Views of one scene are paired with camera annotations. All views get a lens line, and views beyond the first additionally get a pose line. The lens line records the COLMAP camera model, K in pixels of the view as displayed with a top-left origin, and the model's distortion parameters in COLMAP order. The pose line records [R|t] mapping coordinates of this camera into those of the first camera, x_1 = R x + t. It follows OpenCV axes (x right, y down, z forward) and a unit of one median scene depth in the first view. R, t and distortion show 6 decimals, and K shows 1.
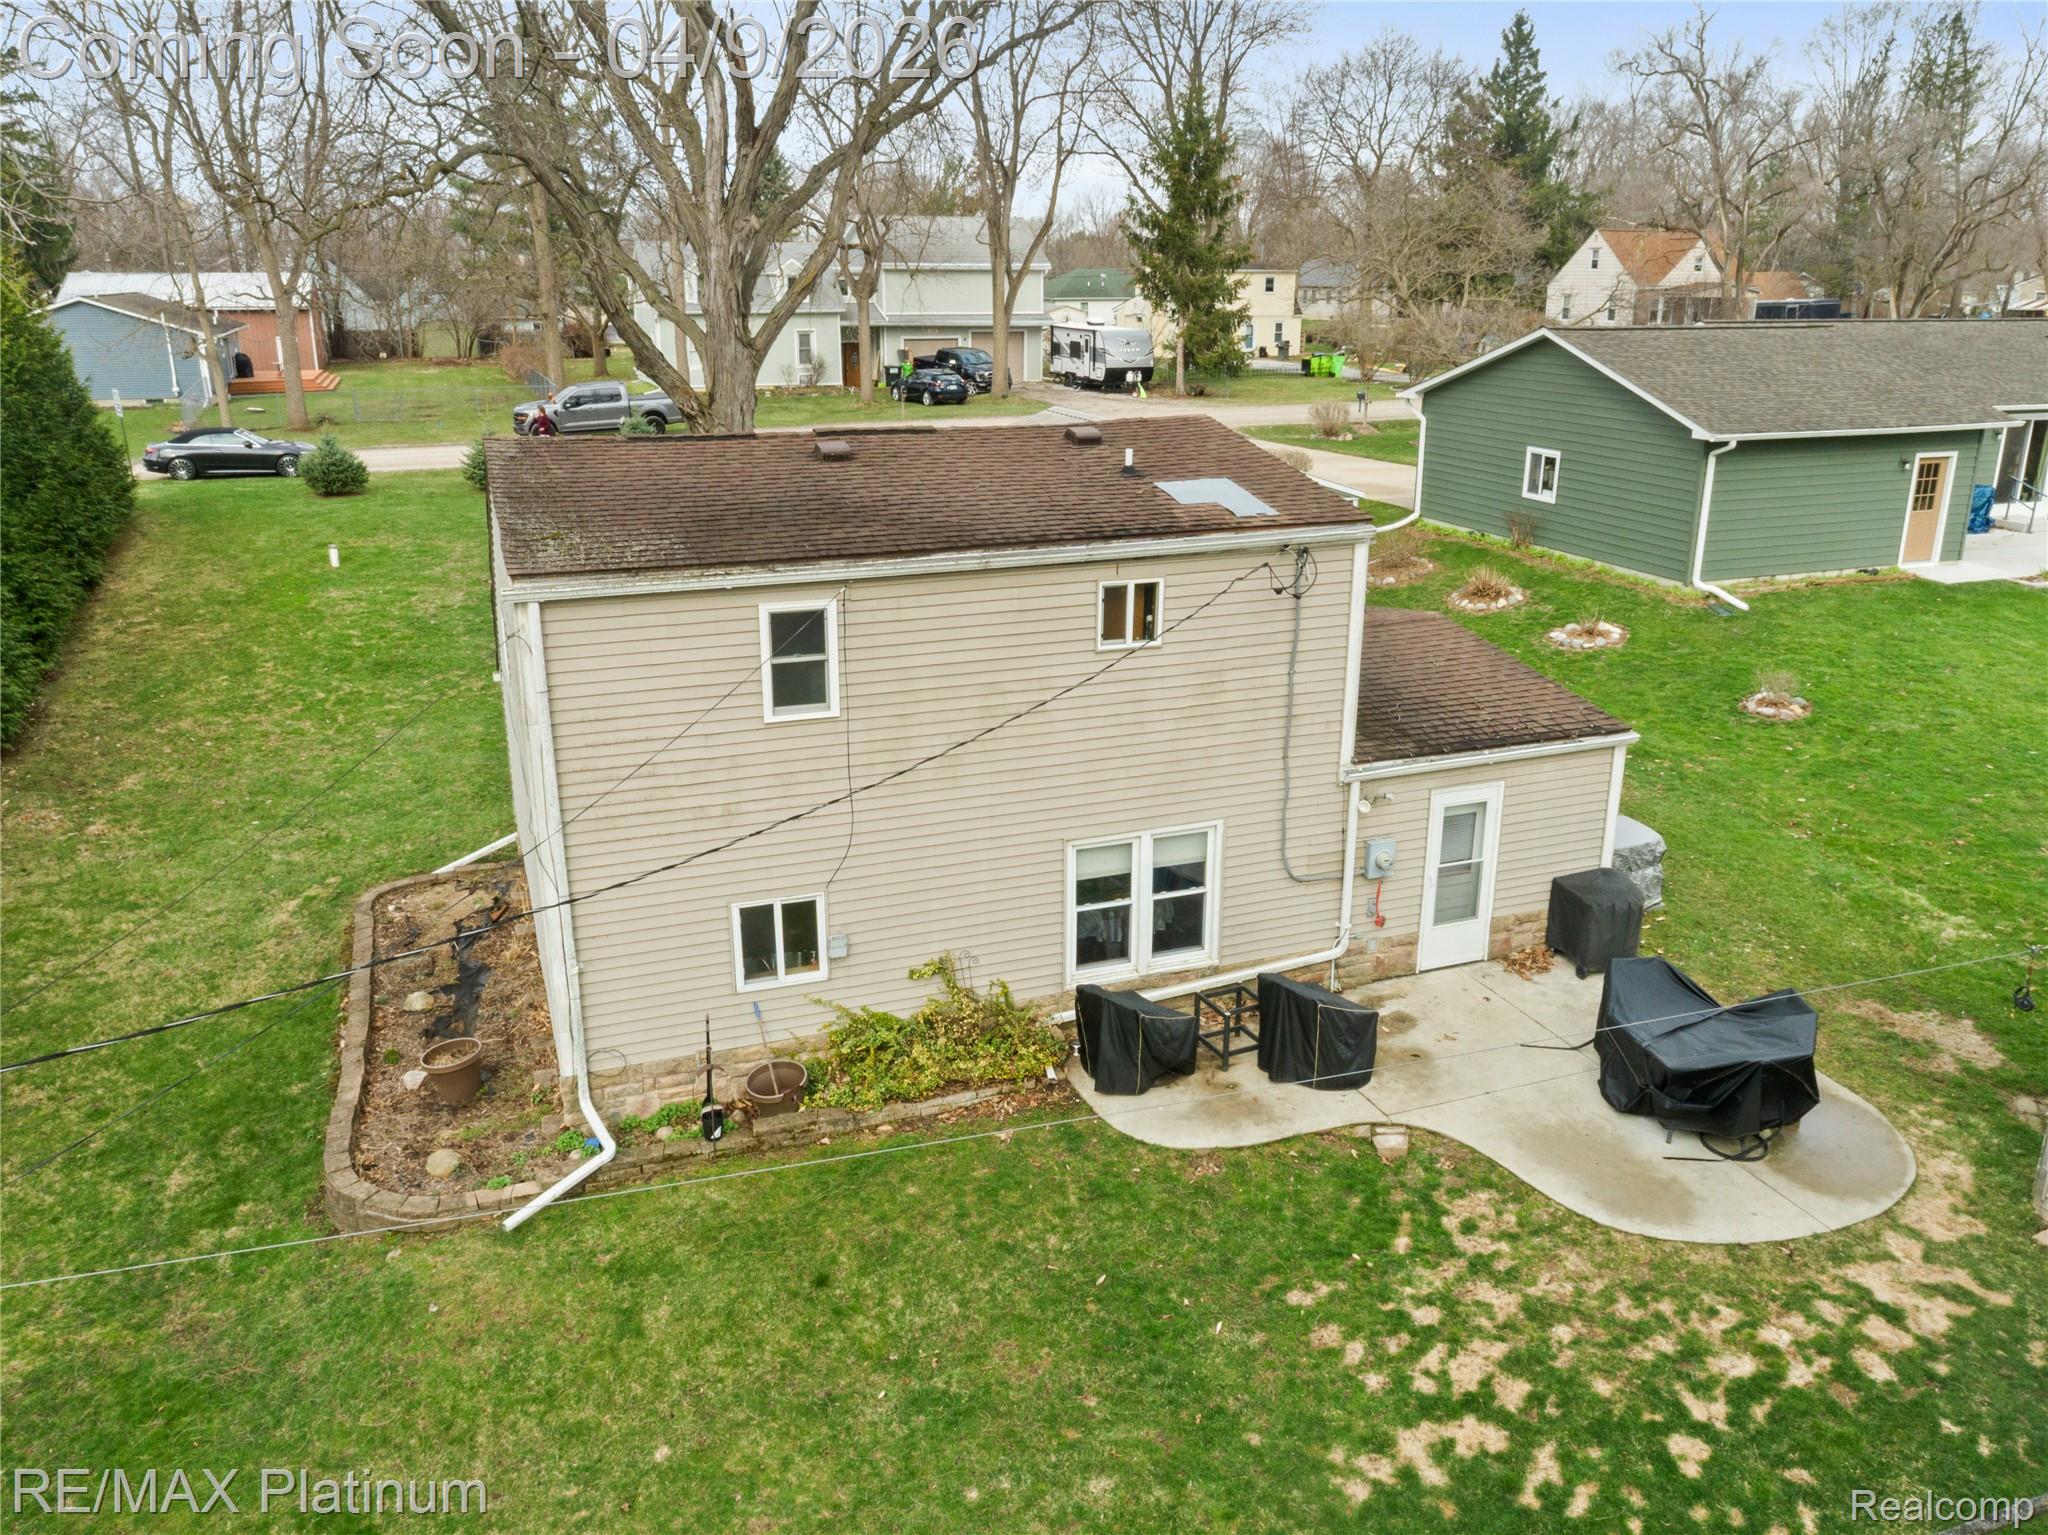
lens RADIAL K [[1551.2, 0, 1025.0], [0, 1551.2, 758.5], [0, 0, 1]] dist [-0.022704, 0.016150]
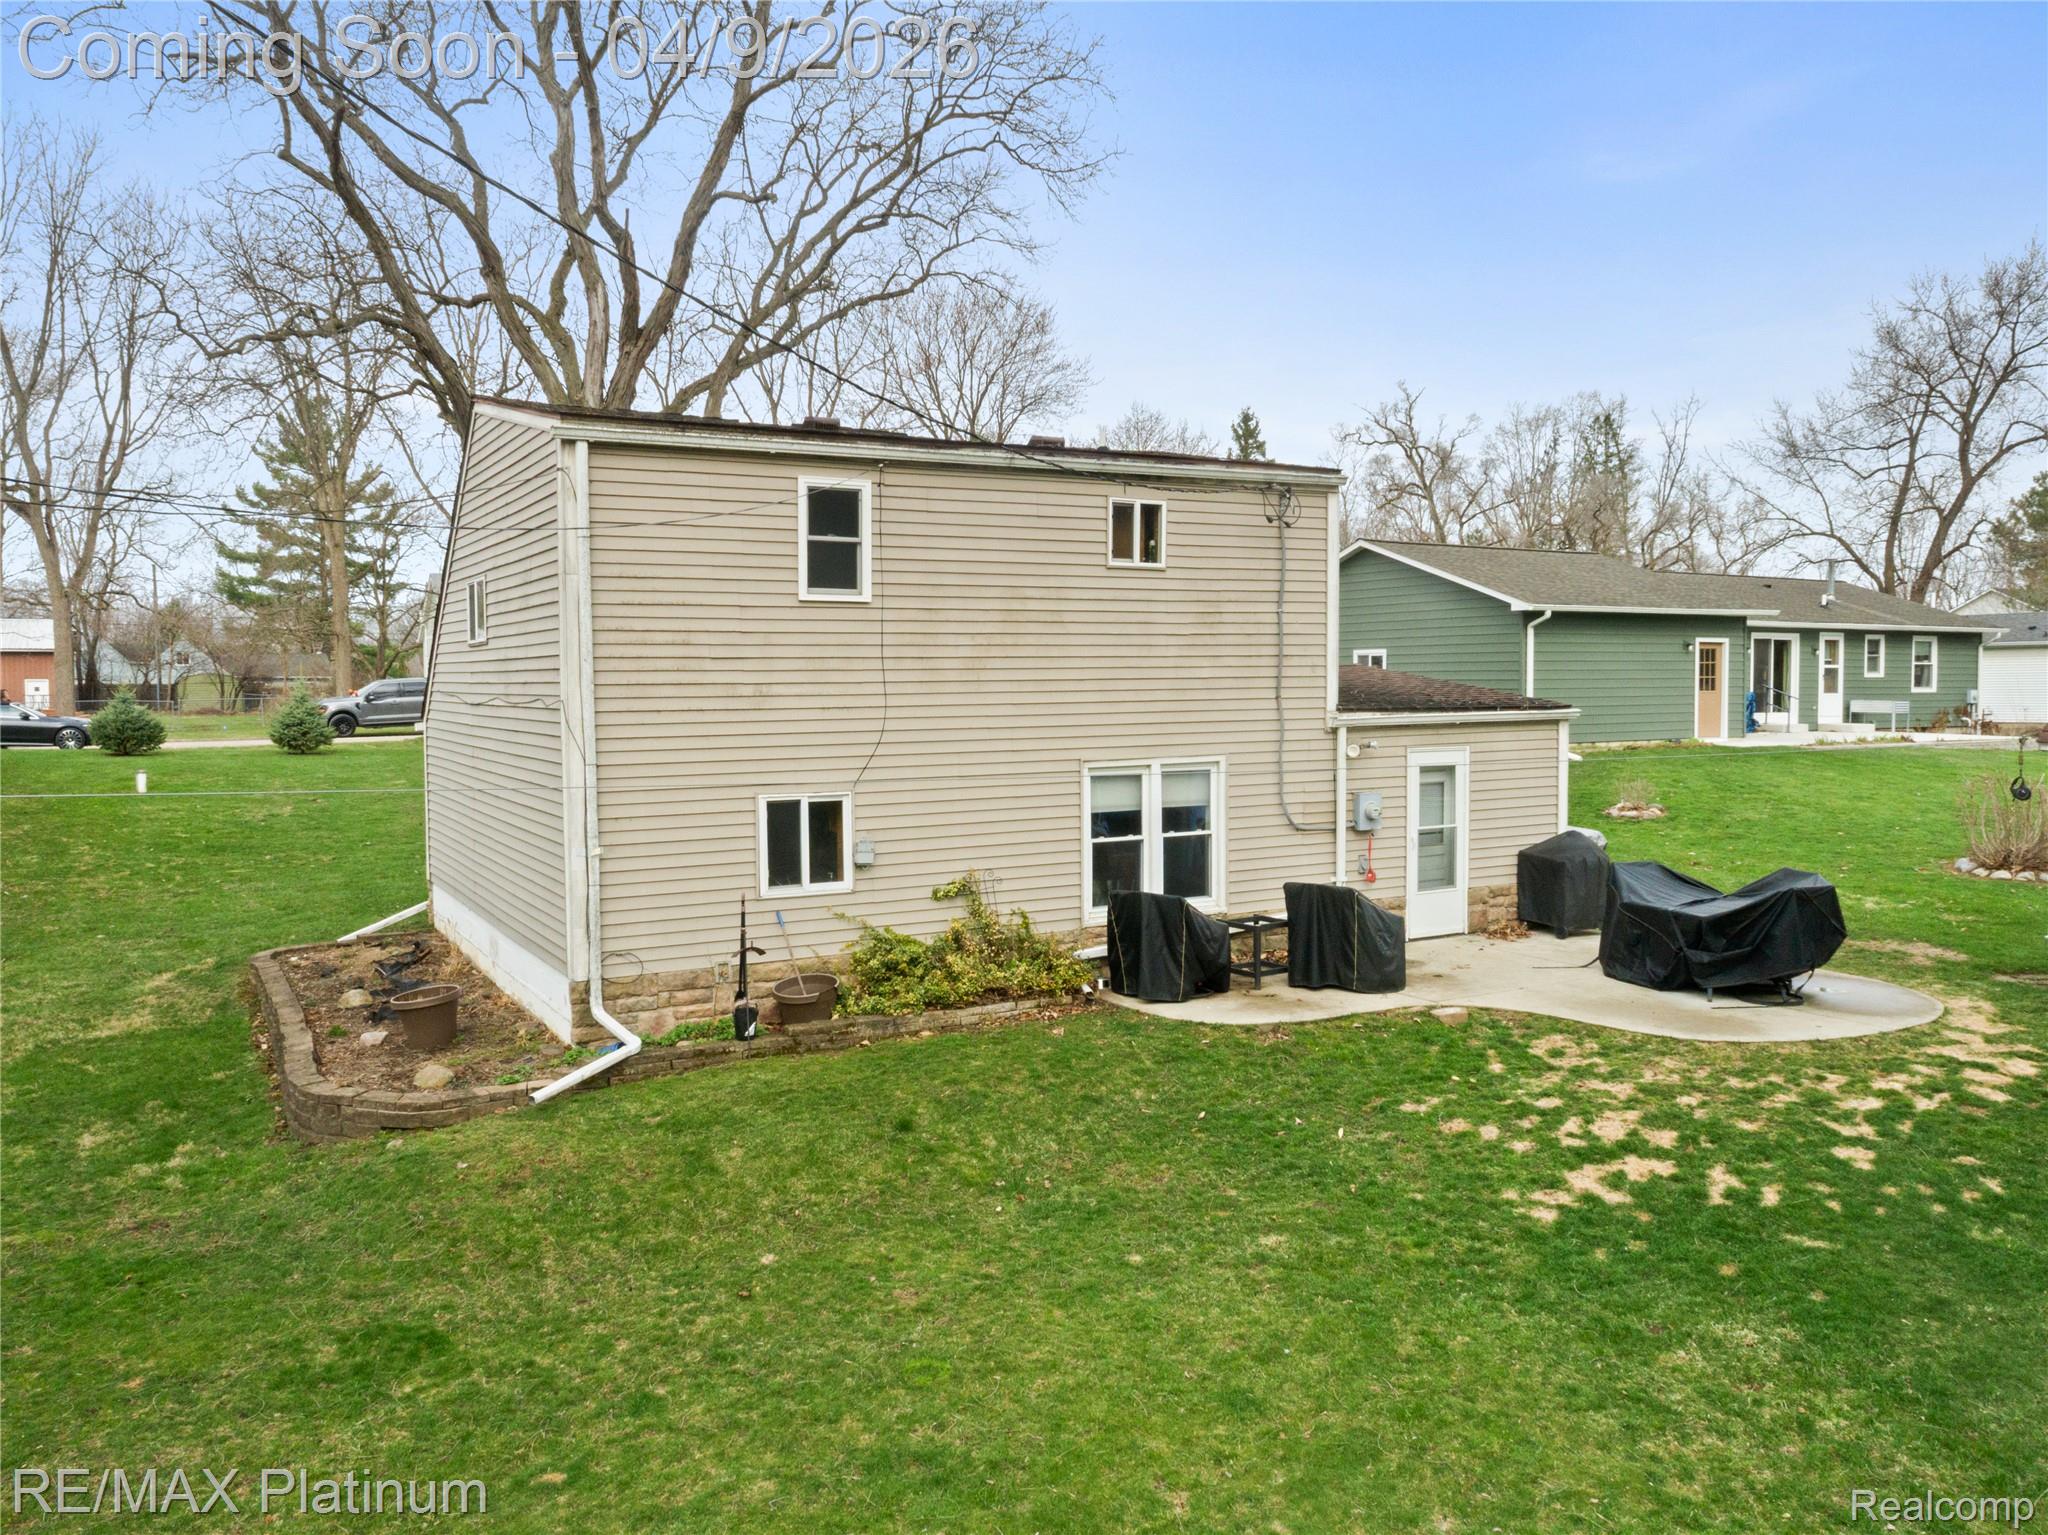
lens RADIAL K [[1551.2, 0, 1025.0], [0, 1551.2, 758.5], [0, 0, 1]] dist [-0.022704, 0.016150]
pose [[0.987224, -0.014337, 0.158692, -0.175335], [0.054506, 0.966247, -0.251786, 0.313613], [-0.149726, 0.257219, 0.954683, 0.062555]]
